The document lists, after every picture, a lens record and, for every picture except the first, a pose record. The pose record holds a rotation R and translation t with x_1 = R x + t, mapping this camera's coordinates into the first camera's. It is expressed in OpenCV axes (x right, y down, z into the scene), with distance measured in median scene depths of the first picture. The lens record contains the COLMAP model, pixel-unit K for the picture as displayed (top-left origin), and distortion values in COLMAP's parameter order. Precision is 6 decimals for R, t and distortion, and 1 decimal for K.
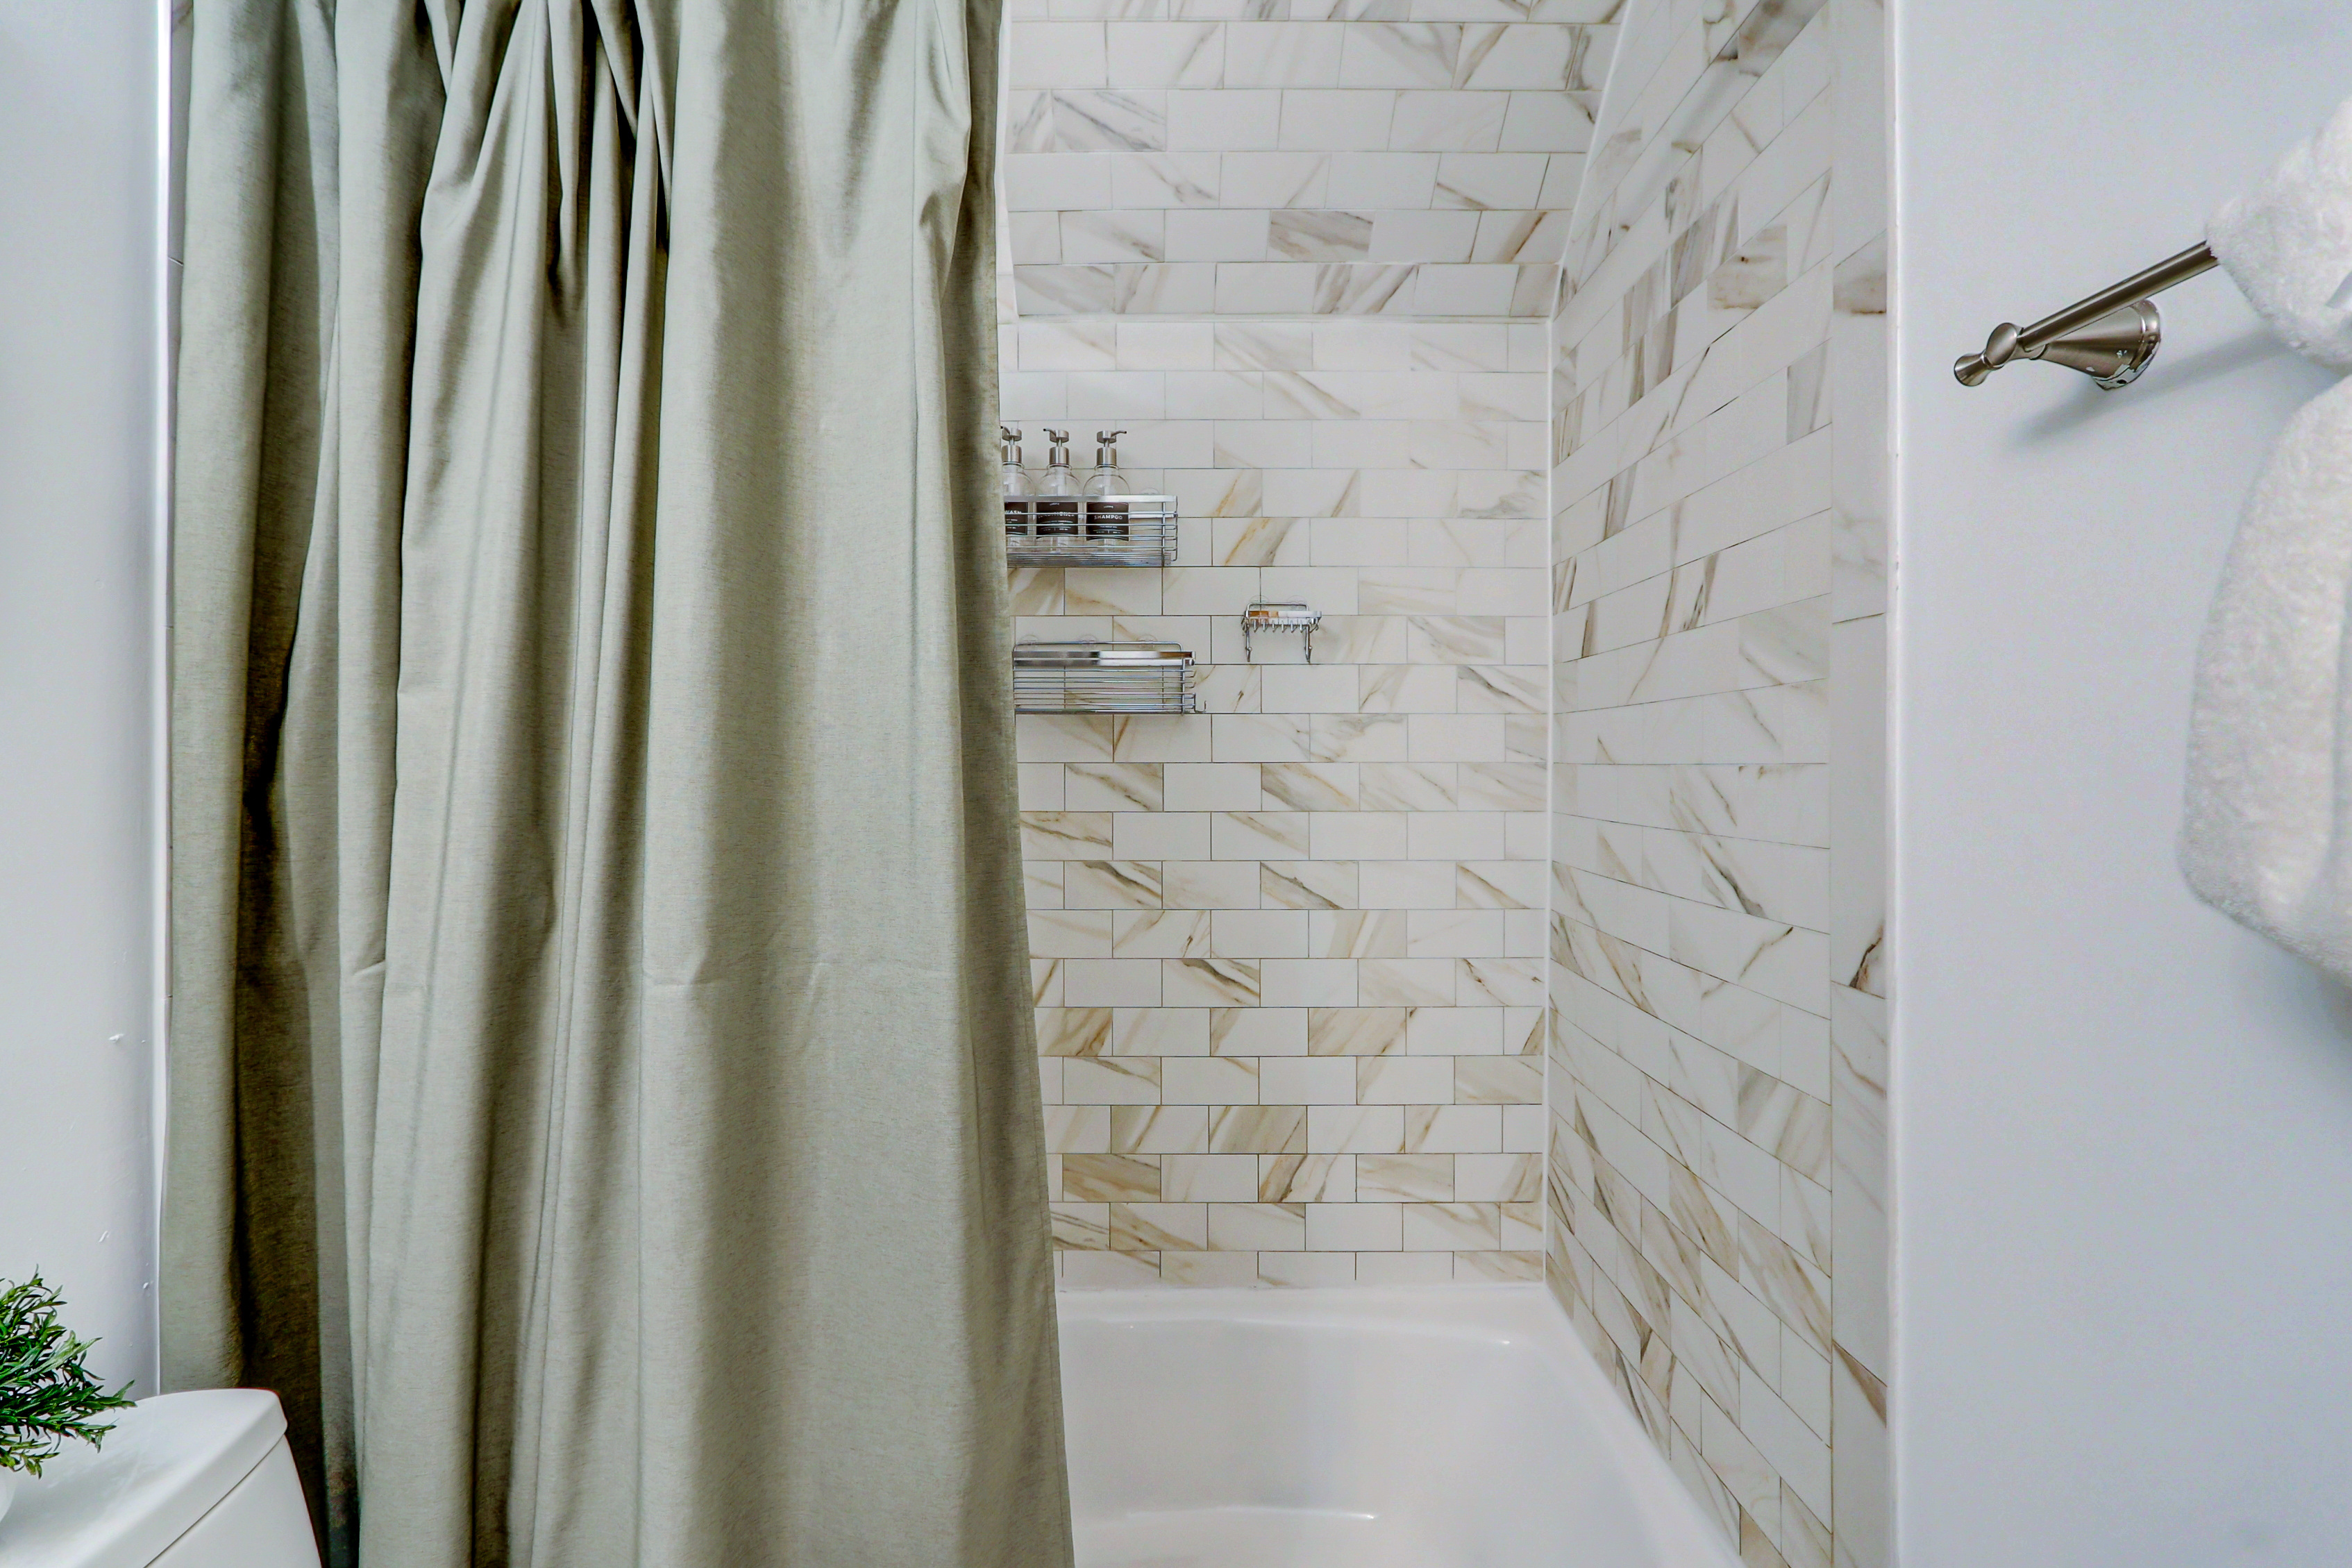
lens RADIAL K [[1091.2, 0, 1159.3], [0, 1091.2, 756.1], [0, 0, 1]] dist [0.003046, -0.005237]
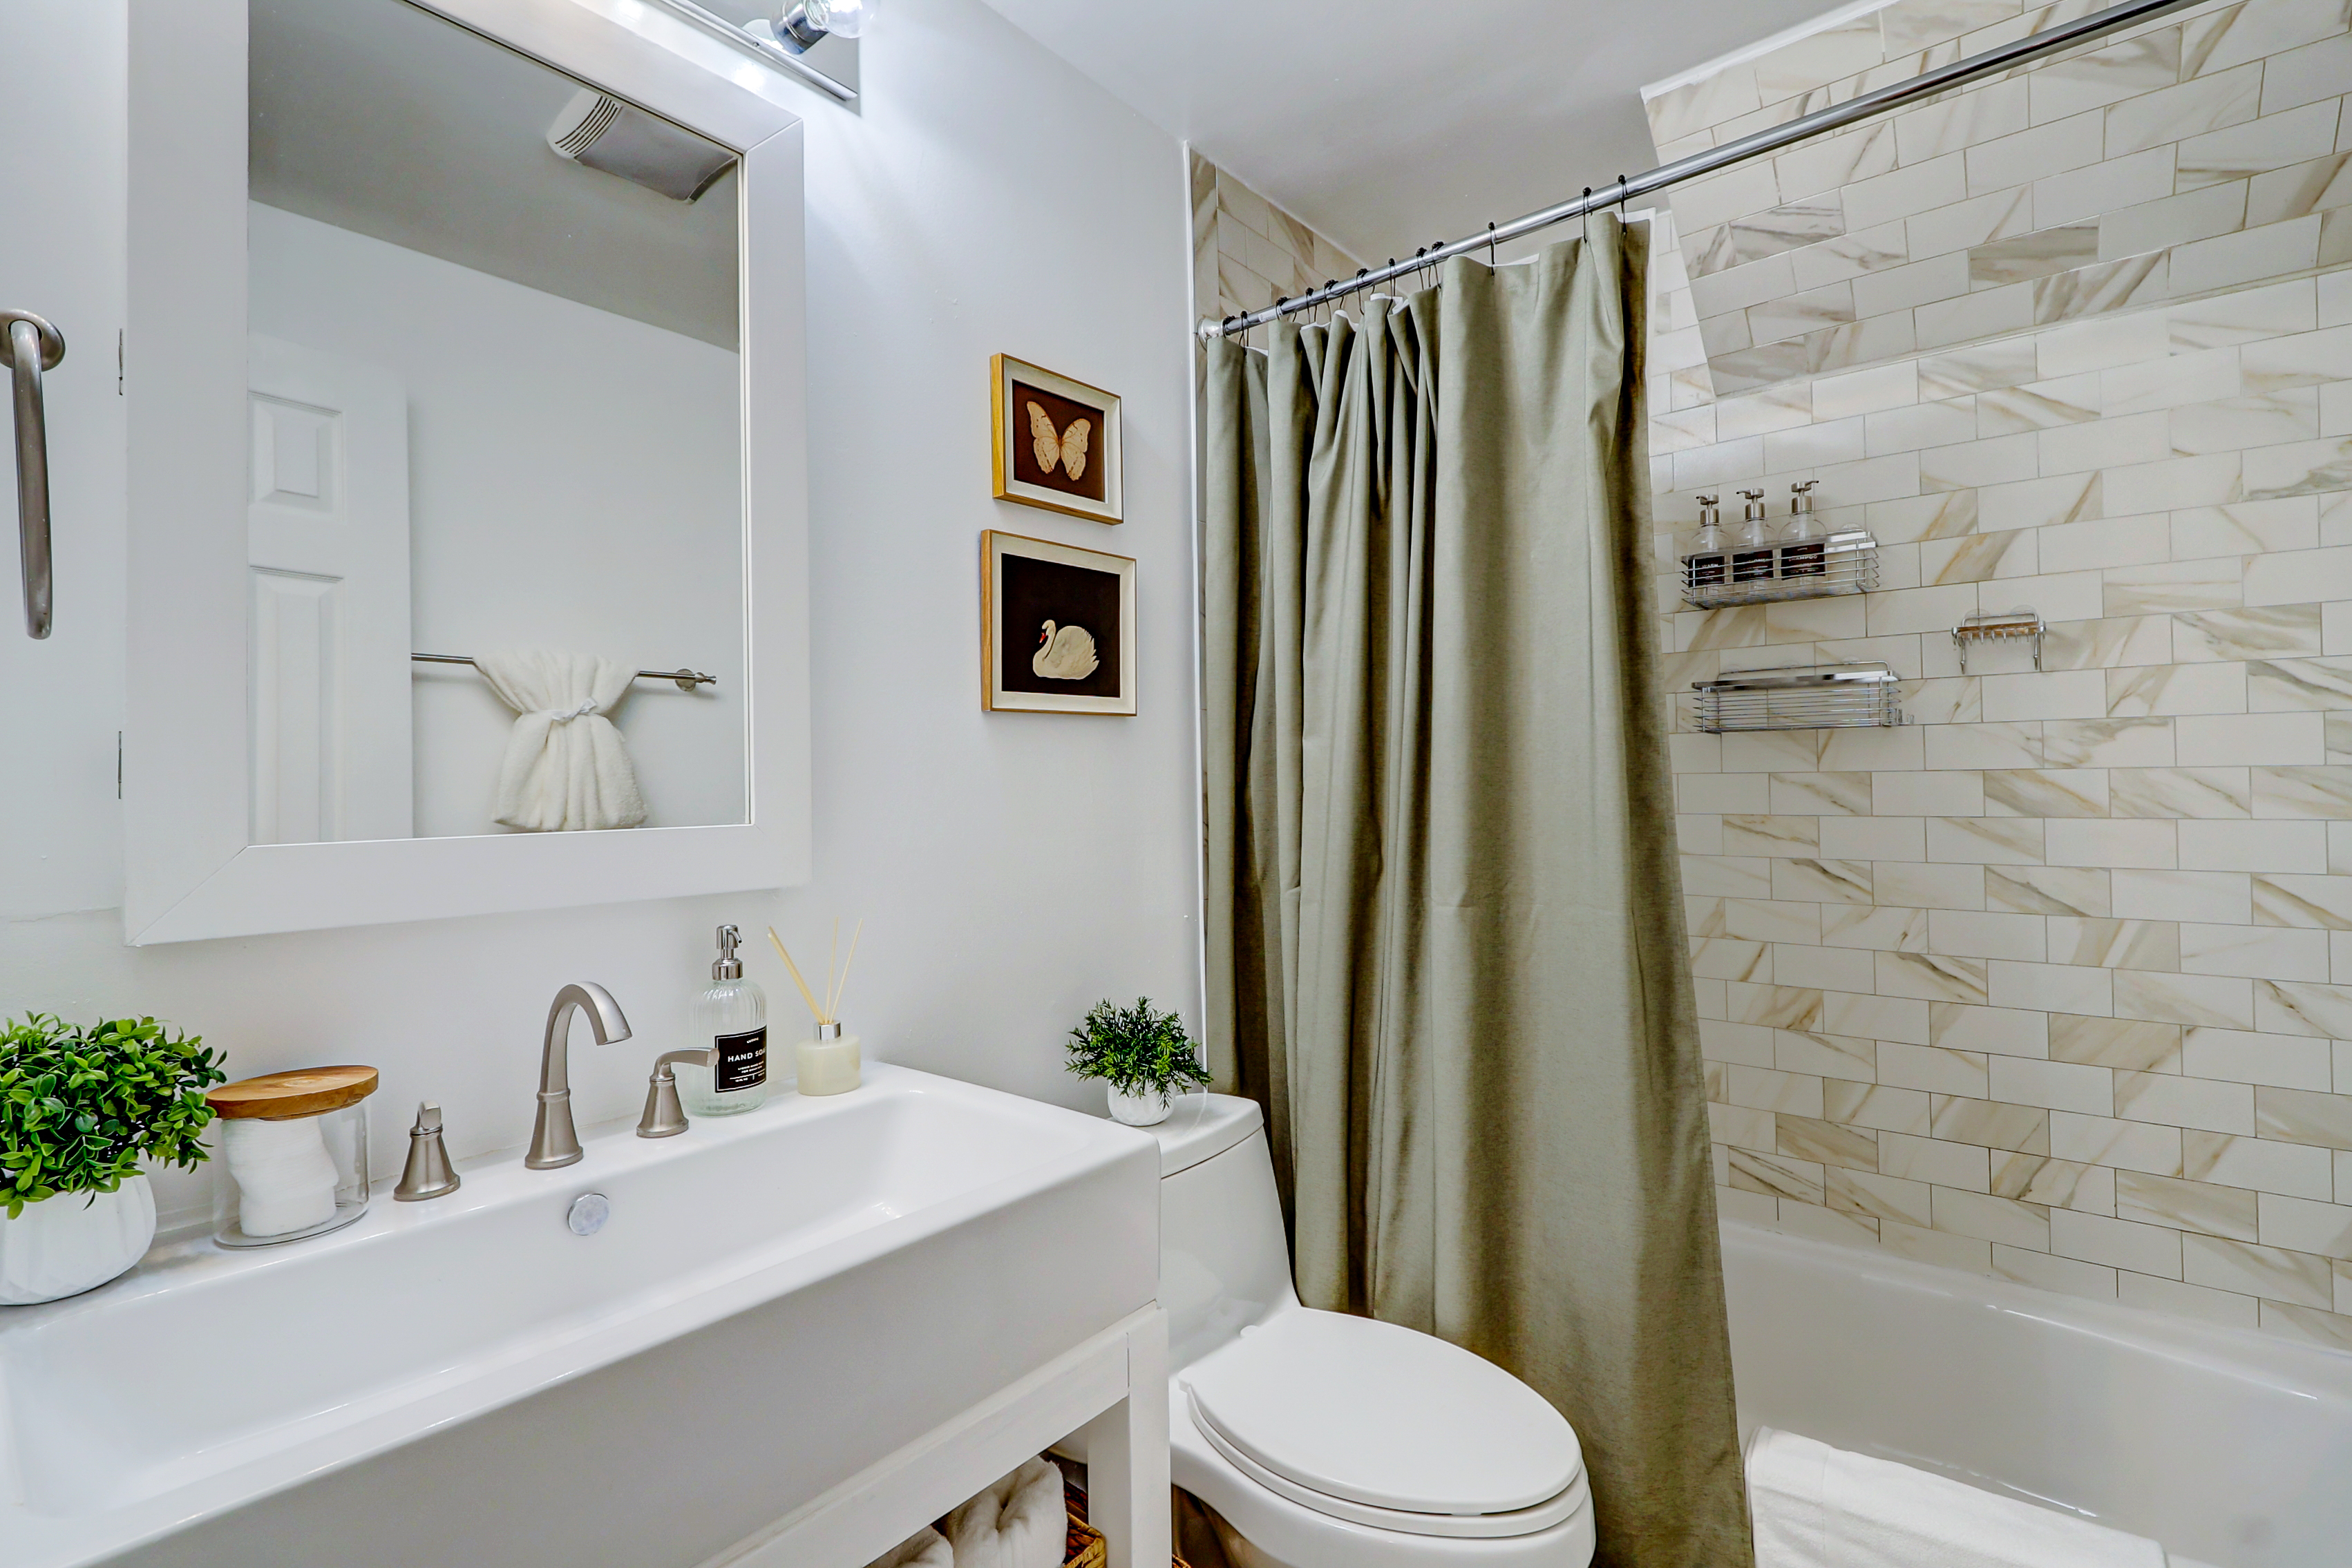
lens RADIAL K [[1091.1, 0, 1159.3], [0, 1091.1, 756.1], [0, 0, 1]] dist [0.003046, -0.005237]
pose [[0.774222, -0.024245, -0.632450, 0.148365], [0.015996, 0.999696, -0.018742, -0.000244], [0.632712, 0.004394, 0.774374, -0.309794]]
